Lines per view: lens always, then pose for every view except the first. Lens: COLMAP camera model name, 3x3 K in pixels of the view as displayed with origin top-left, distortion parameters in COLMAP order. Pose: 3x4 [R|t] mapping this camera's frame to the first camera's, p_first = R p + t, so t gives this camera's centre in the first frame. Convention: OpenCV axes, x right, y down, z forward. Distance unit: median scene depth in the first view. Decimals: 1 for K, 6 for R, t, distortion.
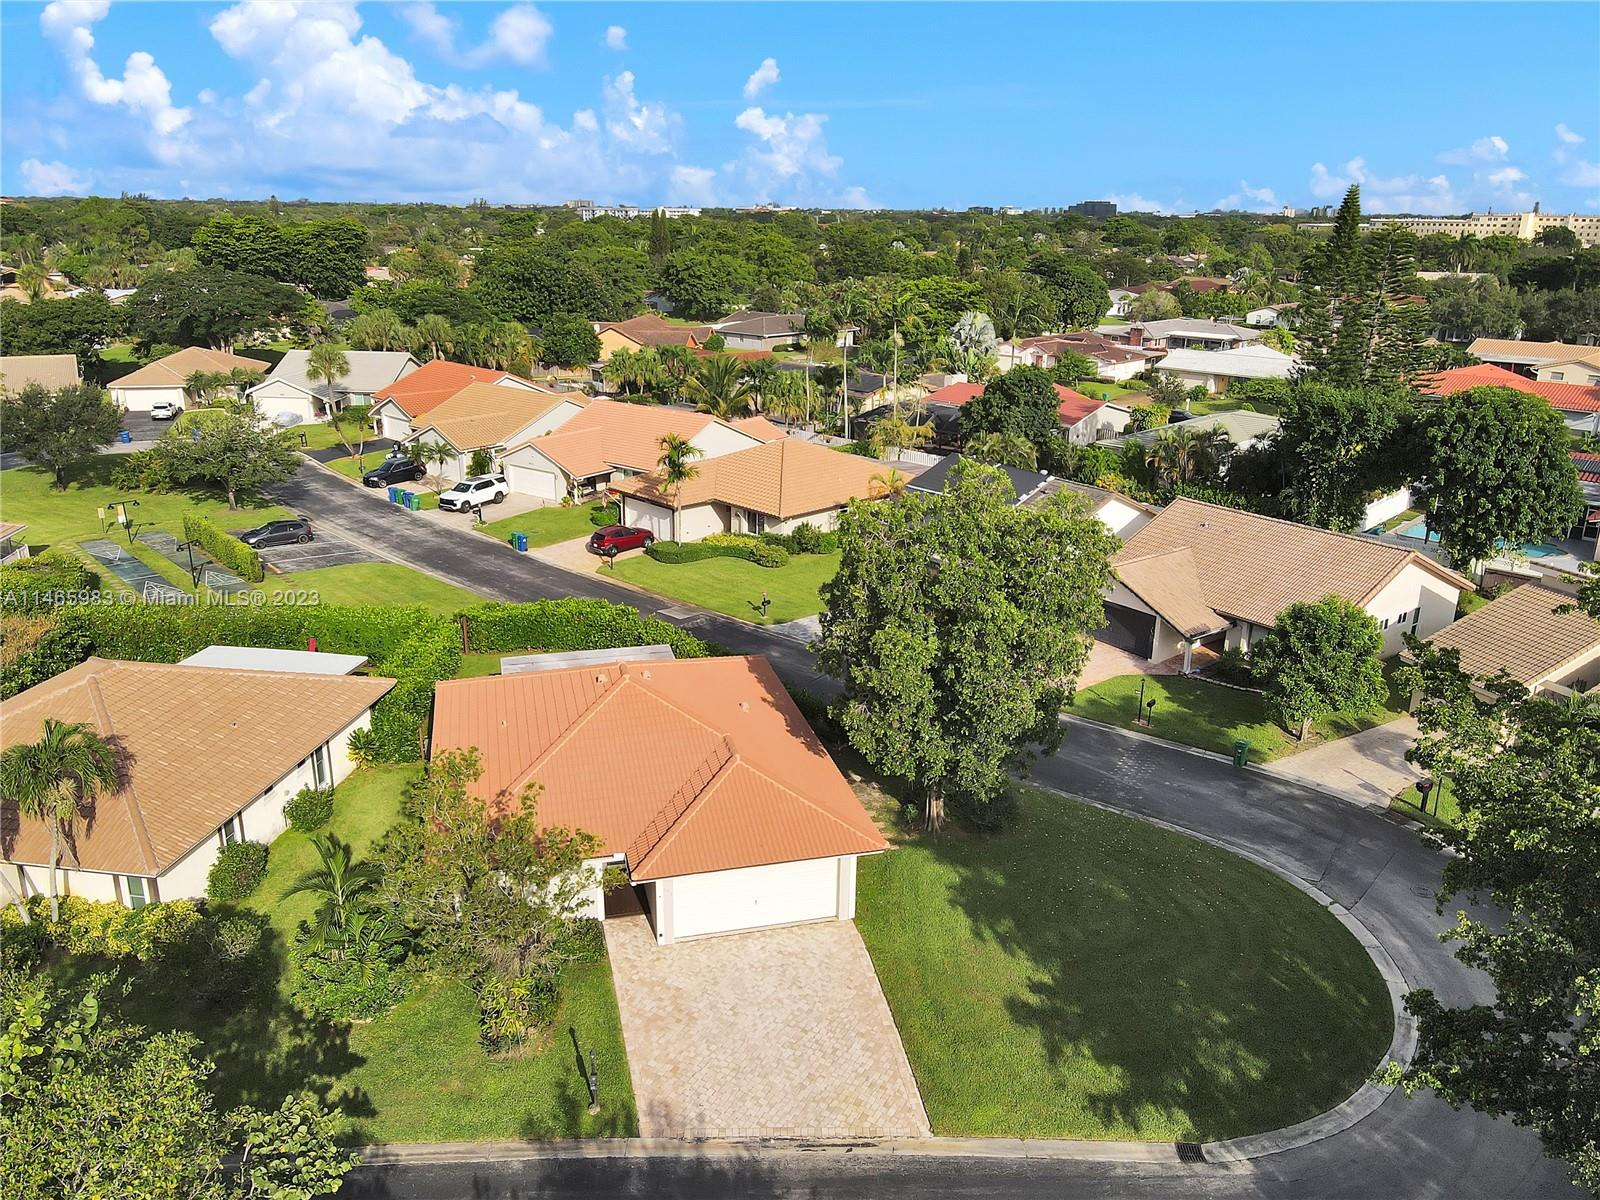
lens RADIAL K [[1129.5, 0, 795.1], [0, 1129.5, 601.0], [0, 0, 1]] dist [-0.024819, 0.015340]
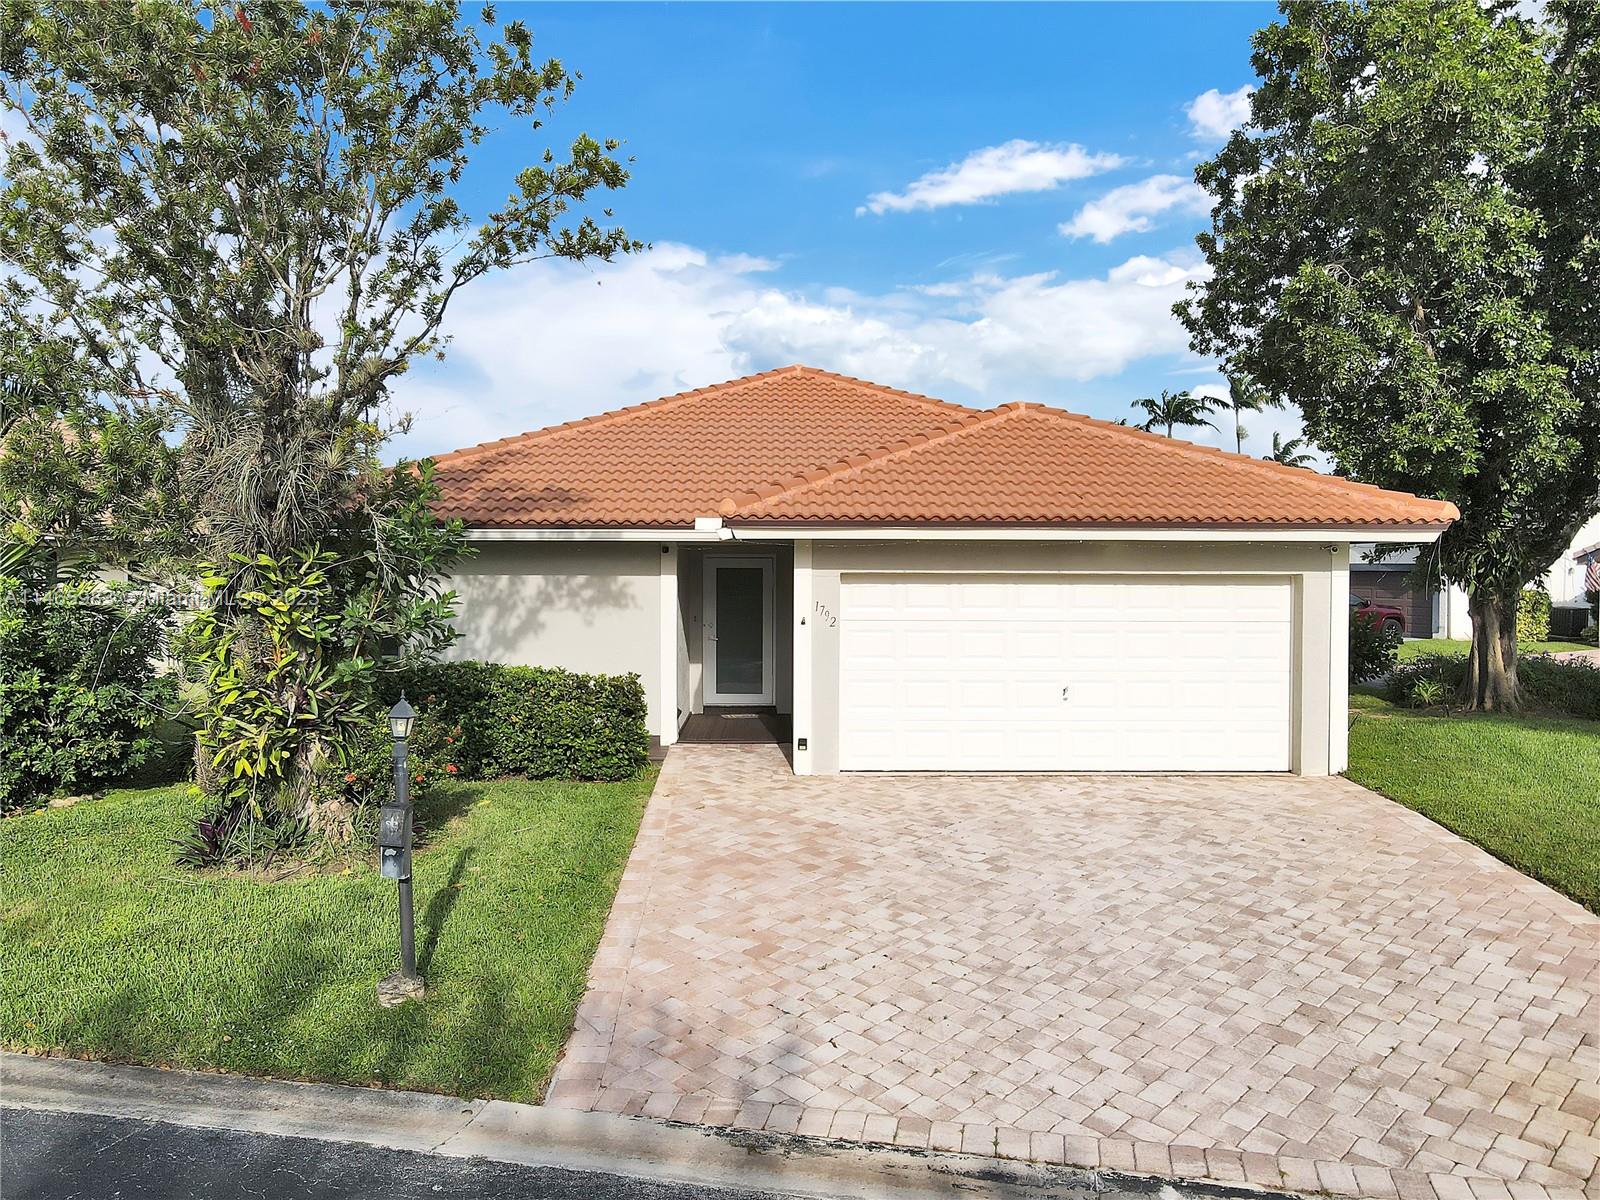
lens RADIAL K [[1129.5, 0, 805.3], [0, 1129.5, 598.3], [0, 0, 1]] dist [-0.024819, 0.015340]
pose [[0.969733, -0.010792, -0.243928, -0.030729], [-0.077014, 0.934507, -0.347514, 0.430562], [0.231703, 0.355782, 0.905391, 0.731286]]
